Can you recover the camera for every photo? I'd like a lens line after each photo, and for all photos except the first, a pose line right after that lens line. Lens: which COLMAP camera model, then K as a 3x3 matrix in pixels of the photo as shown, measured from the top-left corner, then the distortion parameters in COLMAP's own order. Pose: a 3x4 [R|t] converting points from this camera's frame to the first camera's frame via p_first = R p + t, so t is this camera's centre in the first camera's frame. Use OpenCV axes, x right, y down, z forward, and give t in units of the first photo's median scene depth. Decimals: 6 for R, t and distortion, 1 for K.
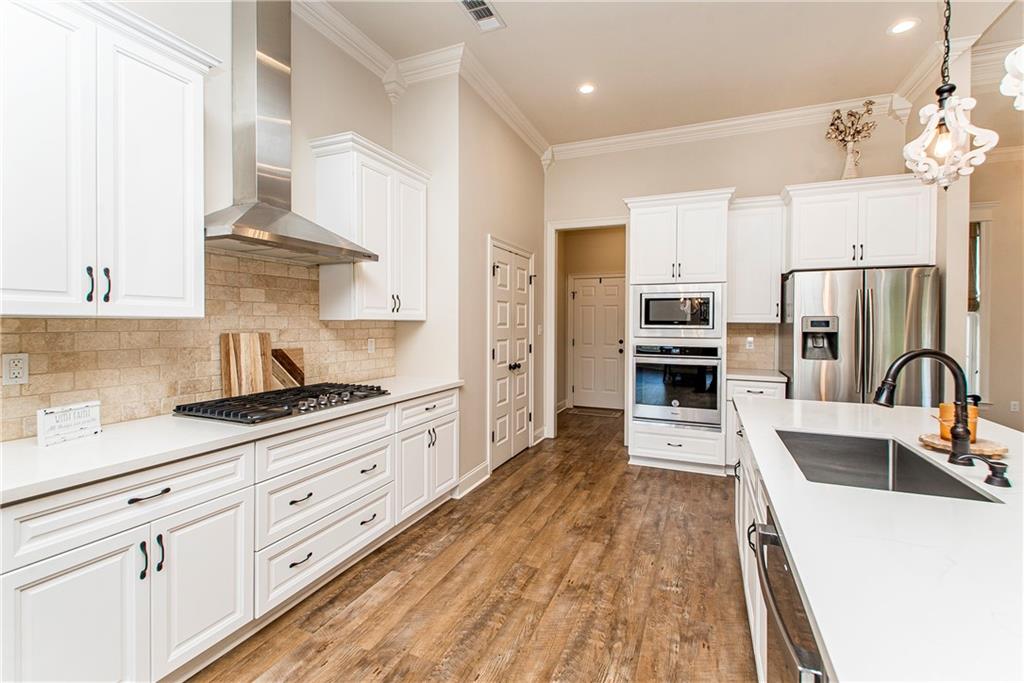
lens RADIAL K [[433.8, 0, 555.9], [0, 433.8, 326.8], [0, 0, 1]] dist [0.001442, 0.000194]
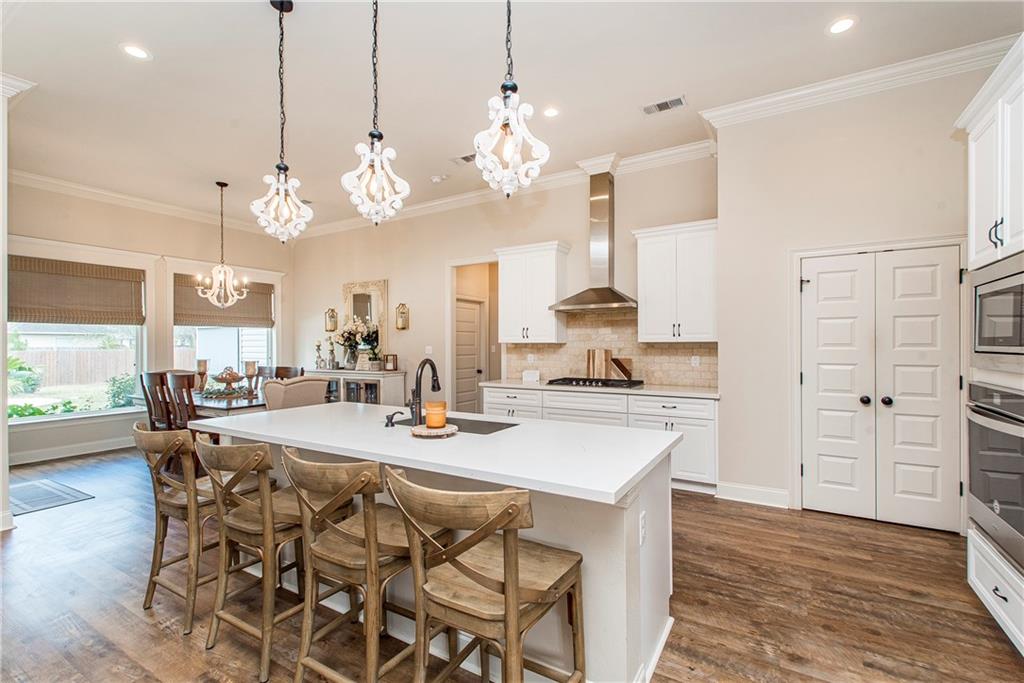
lens RADIAL K [[455.1, 0, 512.0], [0, 455.1, 341.5], [0, 0, 1]] dist [-0.002199, -0.000591]
pose [[-0.170136, -0.011616, -0.985352, 1.090339], [-0.006359, 0.999923, -0.010690, 0.001646], [0.985400, 0.004447, -0.170197, 0.695413]]
